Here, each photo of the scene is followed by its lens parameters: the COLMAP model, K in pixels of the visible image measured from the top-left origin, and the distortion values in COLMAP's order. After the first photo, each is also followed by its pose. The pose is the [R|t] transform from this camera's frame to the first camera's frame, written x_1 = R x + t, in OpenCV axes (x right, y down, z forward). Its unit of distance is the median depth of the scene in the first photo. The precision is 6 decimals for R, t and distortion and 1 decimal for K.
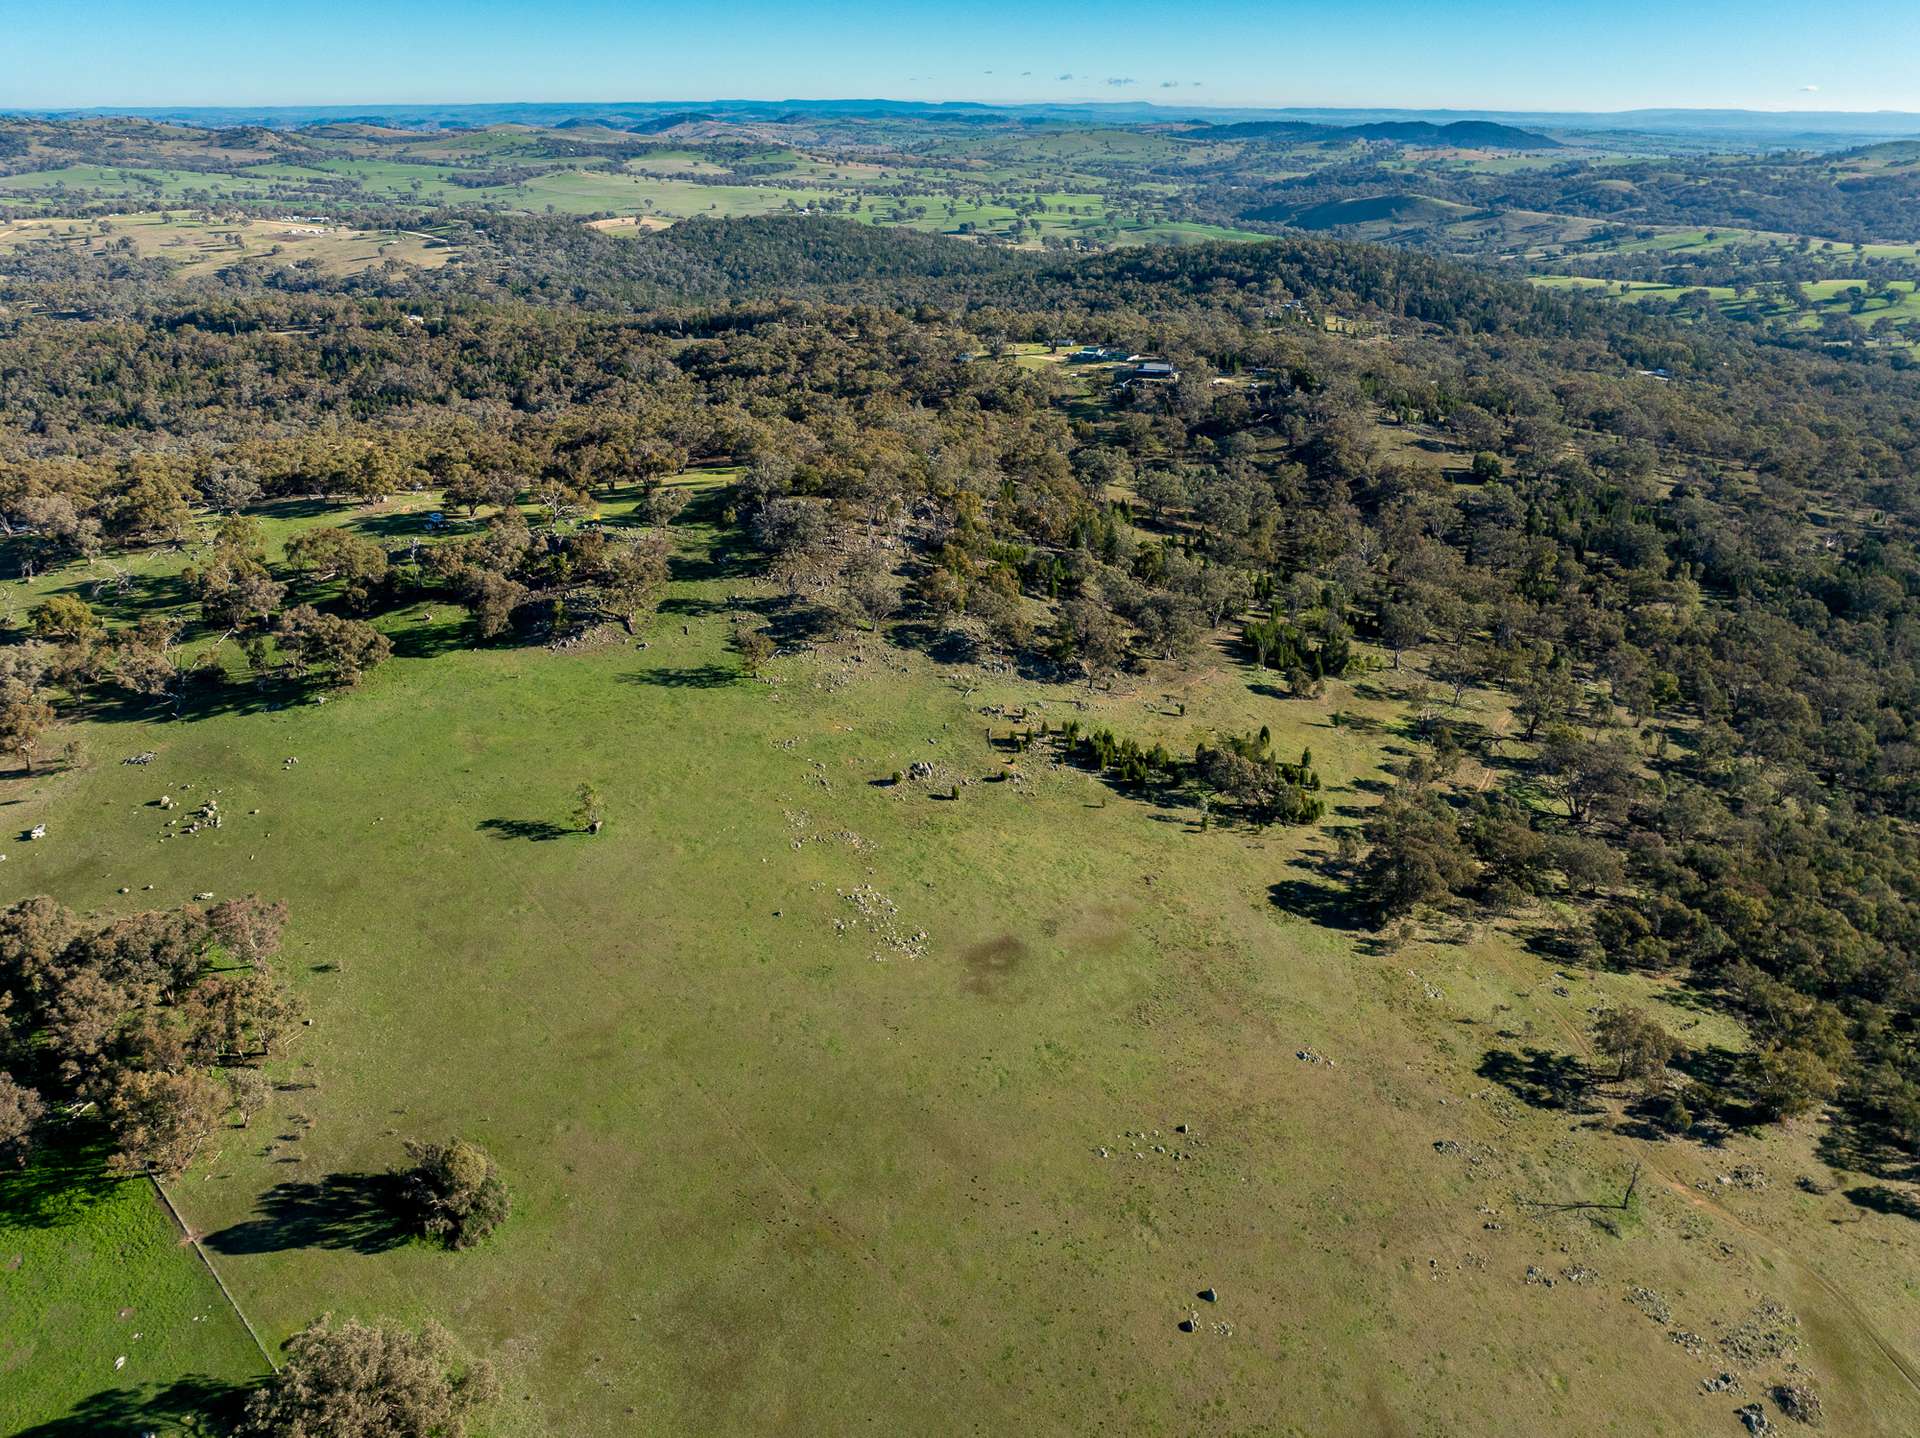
lens RADIAL K [[1361.6, 0, 960.0], [0, 1361.6, 719.0], [0, 0, 1]] dist [-0.054942, 0.031998]
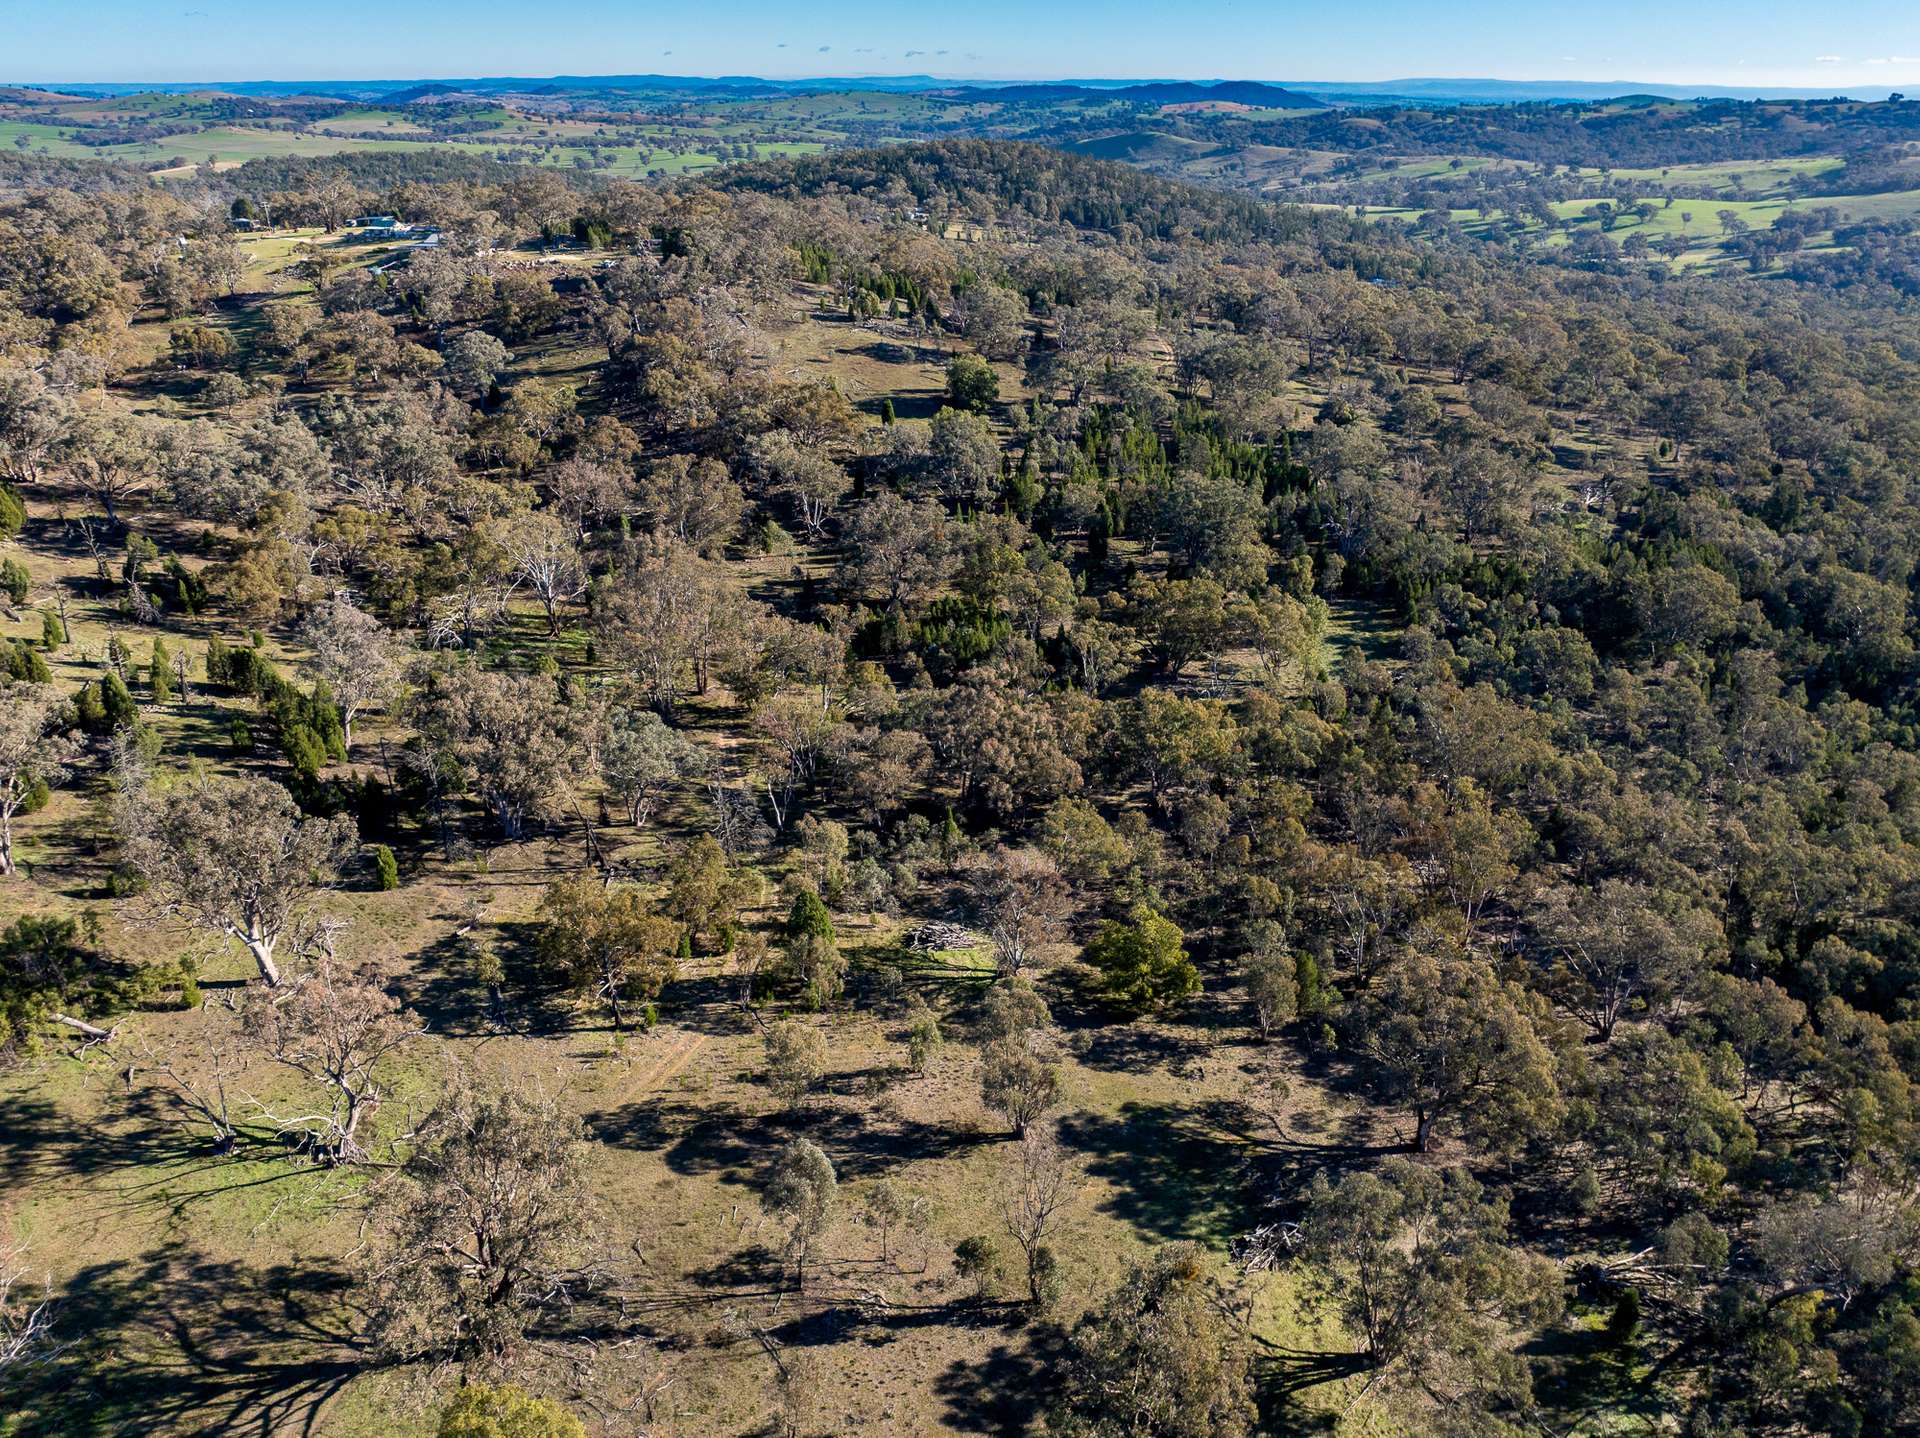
lens RADIAL K [[1361.6, 0, 960.0], [0, 1361.6, 719.0], [0, 0, 1]] dist [-0.054942, 0.031998]
pose [[0.989646, -0.063957, 0.128492, 0.146692], [0.062086, 0.997899, 0.018519, -0.031122], [-0.129407, -0.010350, 0.991538, 0.223827]]
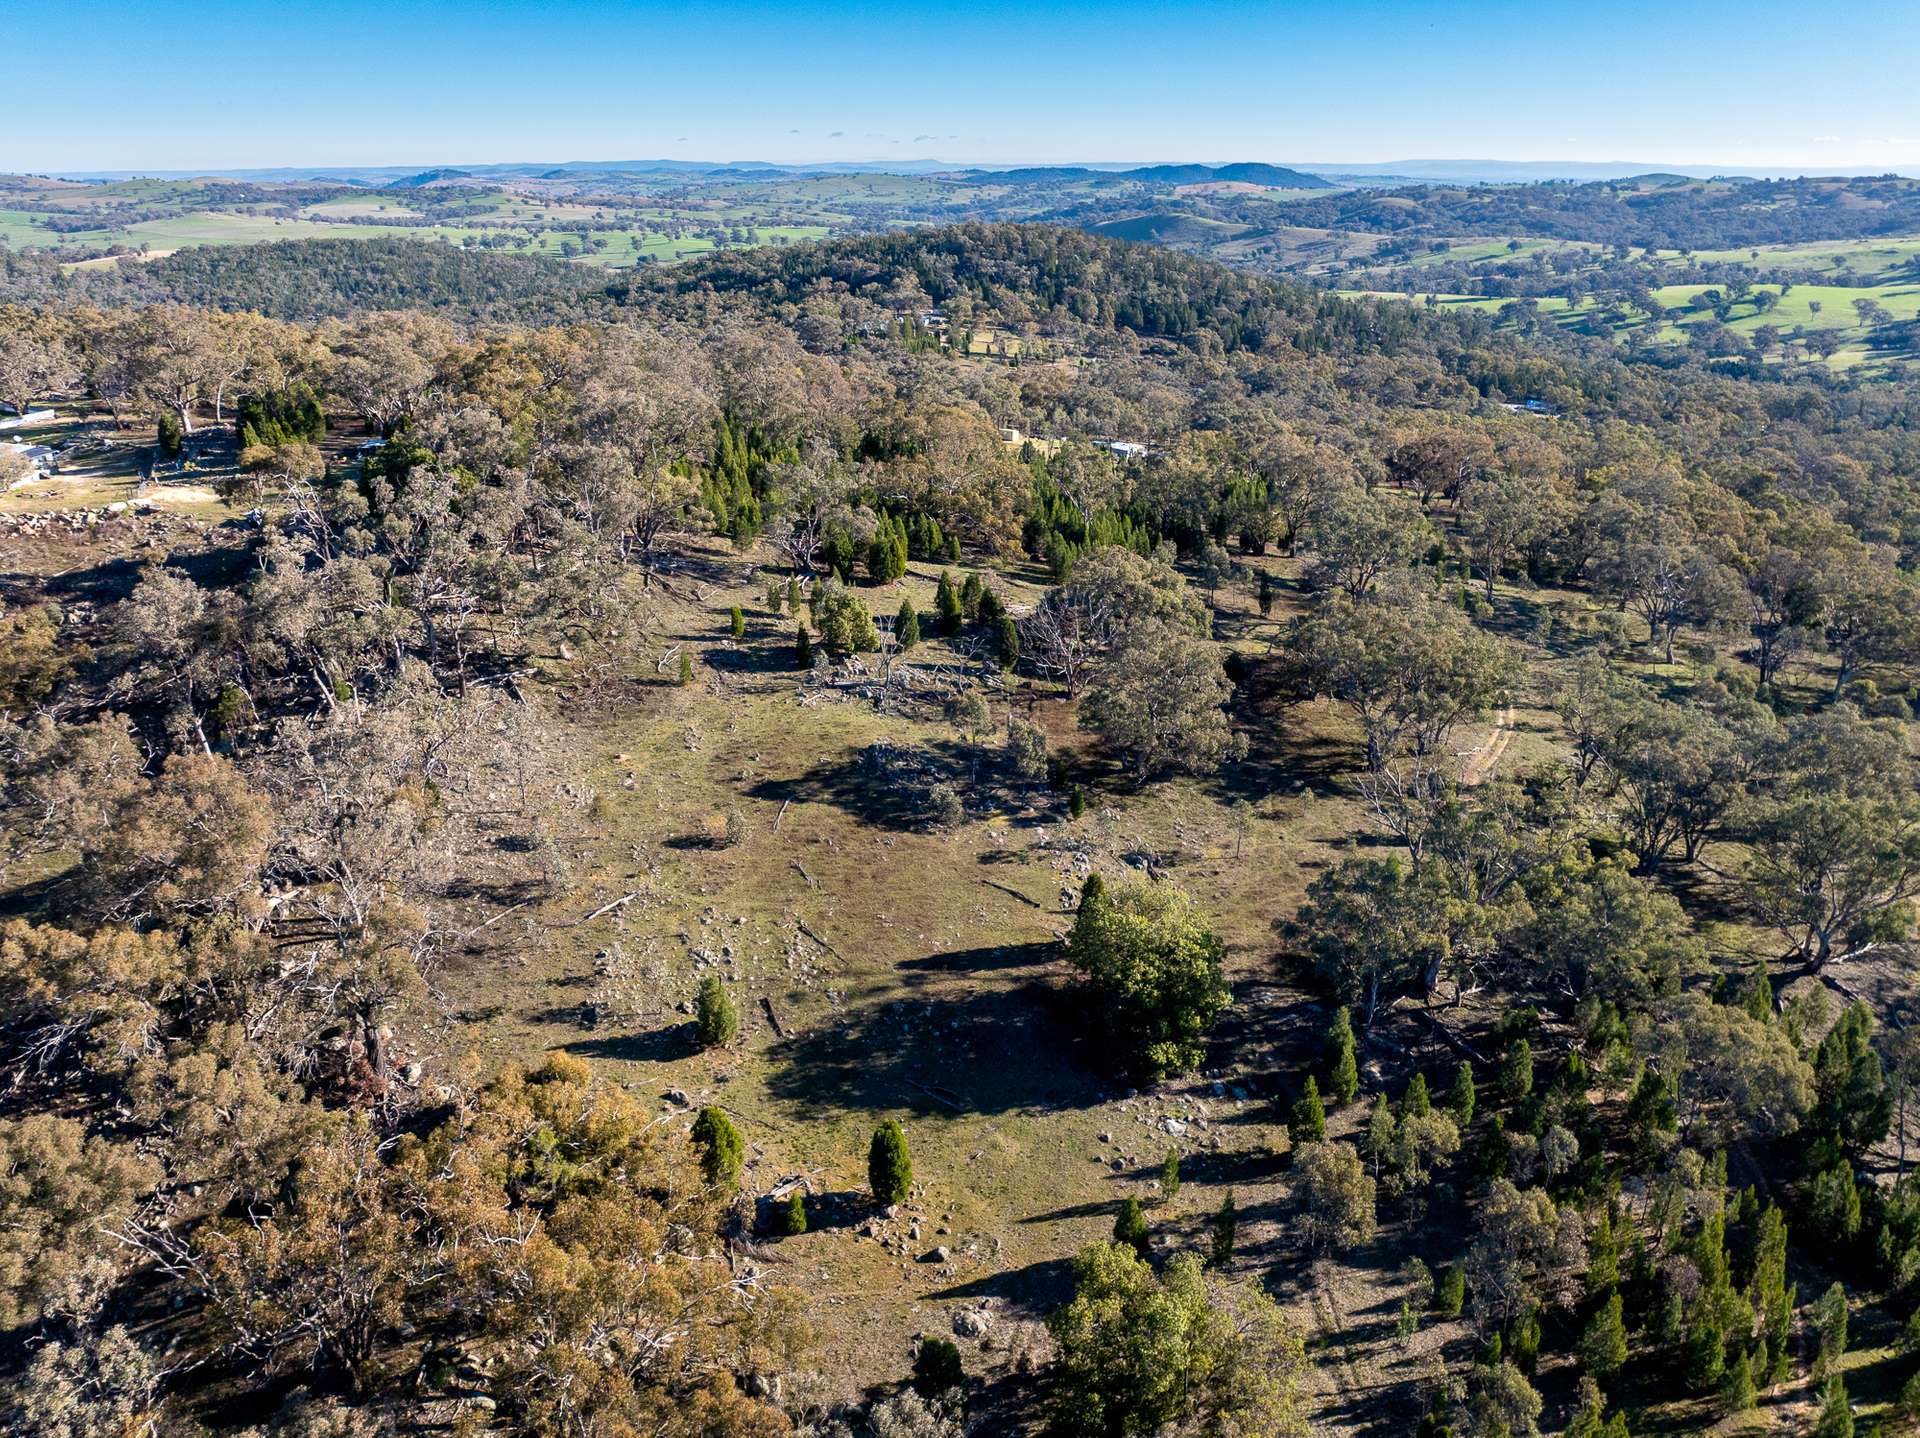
lens RADIAL K [[1365.9, 0, 957.8], [0, 1365.9, 700.8], [0, 0, 1]] dist [-0.038951, 0.010030]
pose [[0.990444, -0.057359, 0.125422, 0.164372], [0.063870, 0.996778, -0.048520, -0.101640], [-0.122234, 0.056067, 0.990916, 0.391760]]
